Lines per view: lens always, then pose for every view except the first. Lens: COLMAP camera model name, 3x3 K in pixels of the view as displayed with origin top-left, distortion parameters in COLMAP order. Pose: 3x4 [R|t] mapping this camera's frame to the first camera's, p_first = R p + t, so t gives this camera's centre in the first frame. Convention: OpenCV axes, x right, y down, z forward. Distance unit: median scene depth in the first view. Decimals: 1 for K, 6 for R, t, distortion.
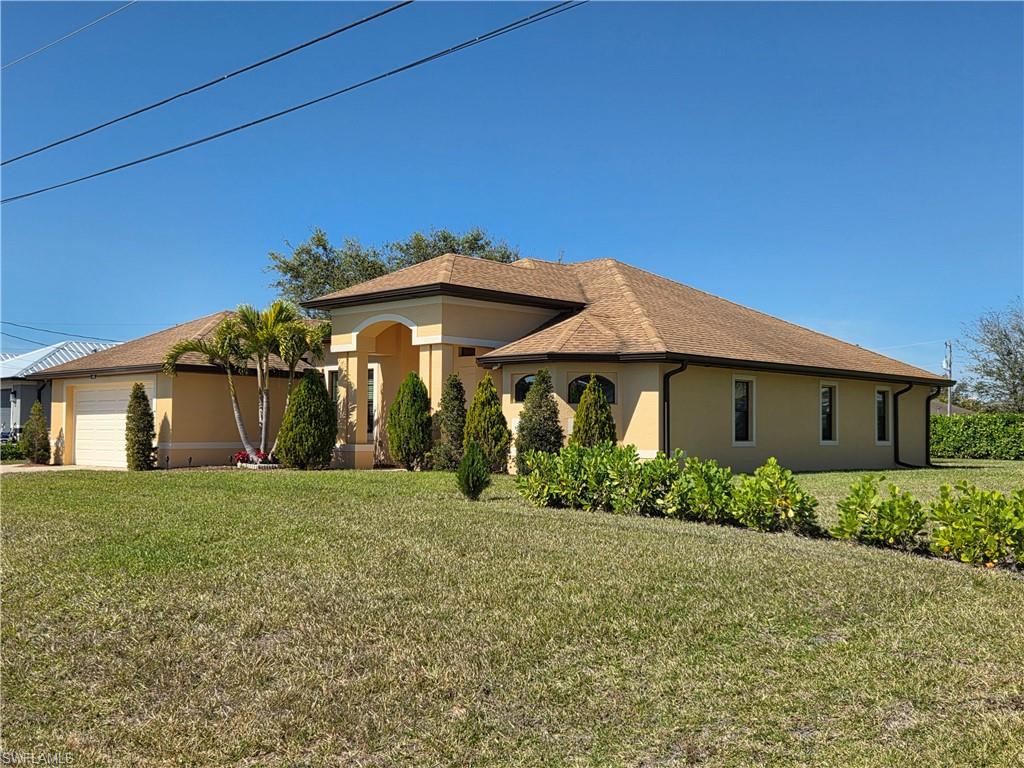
lens RADIAL K [[1057.6, 0, 512.0], [0, 1057.6, 384.0], [0, 0, 1]] dist [0.076482, -0.144546]
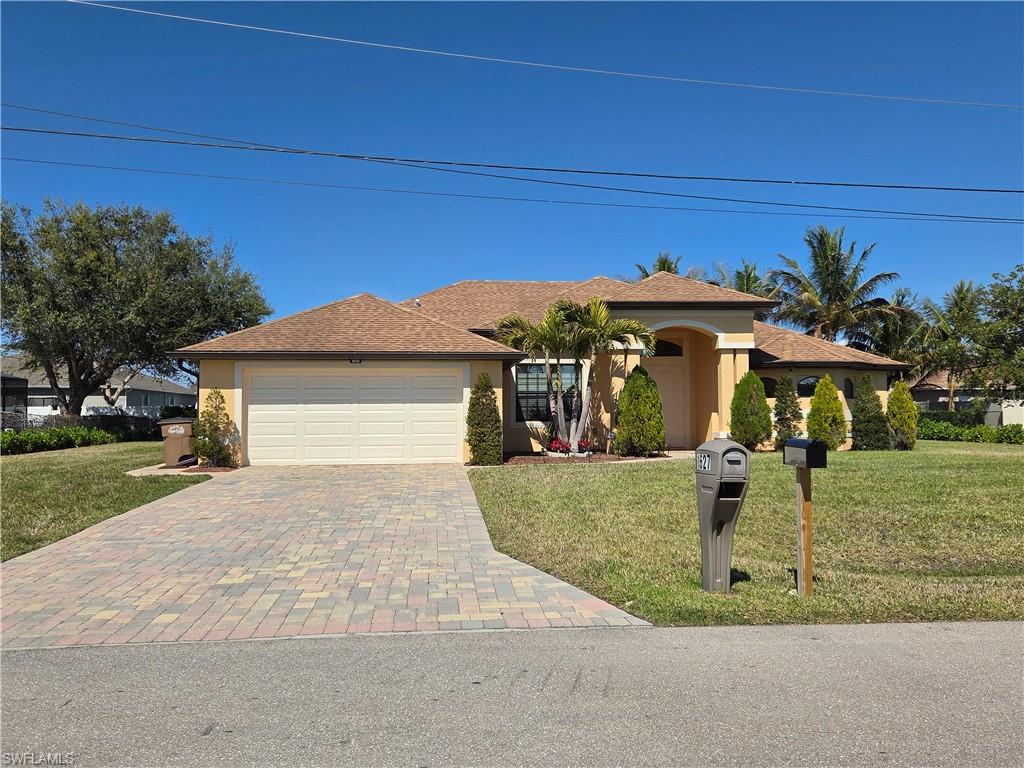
lens RADIAL K [[862.0, 0, 490.8], [0, 862.0, 385.0], [0, 0, 1]] dist [0.038382, -0.002780]
pose [[0.665829, 0.011465, 0.746016, -0.944551], [-0.028531, 0.999542, 0.010103, 0.001956], [-0.745559, -0.028012, 0.665851, 0.507696]]
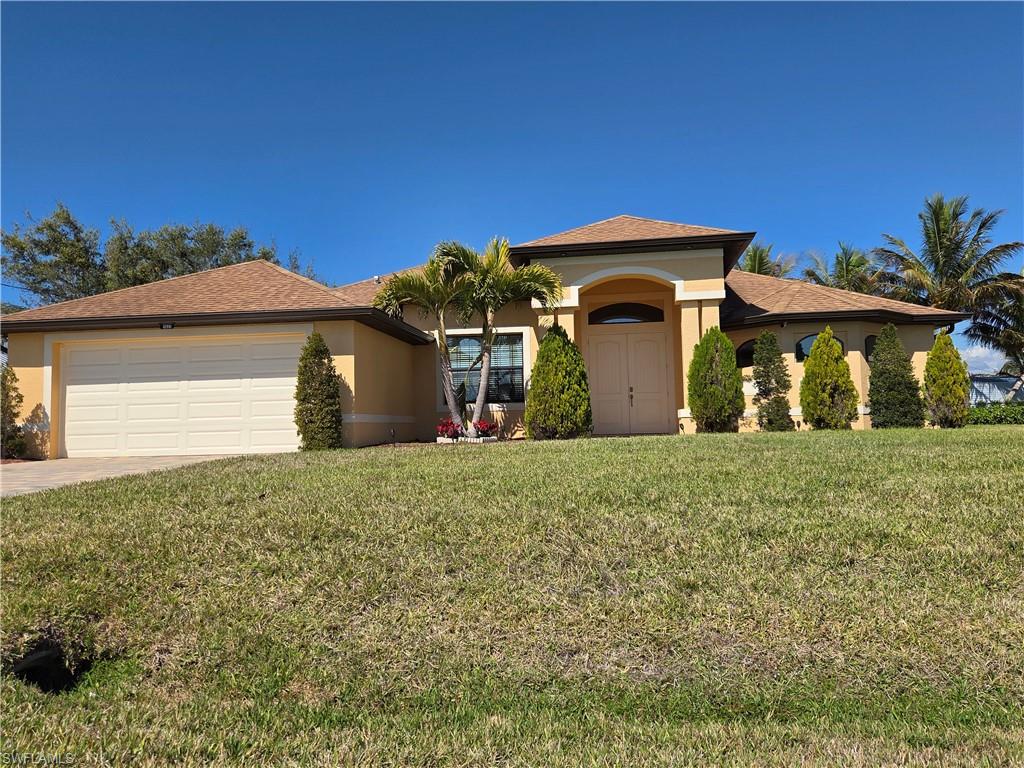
lens RADIAL K [[743.3, 0, 512.0], [0, 743.3, 384.0], [0, 0, 1]] dist [0.035362, 0.002647]
pose [[0.809768, 0.006285, 0.586716, -0.558183], [0.000739, 0.999931, -0.011731, 0.041050], [-0.586749, 0.009933, 0.809708, 0.527986]]
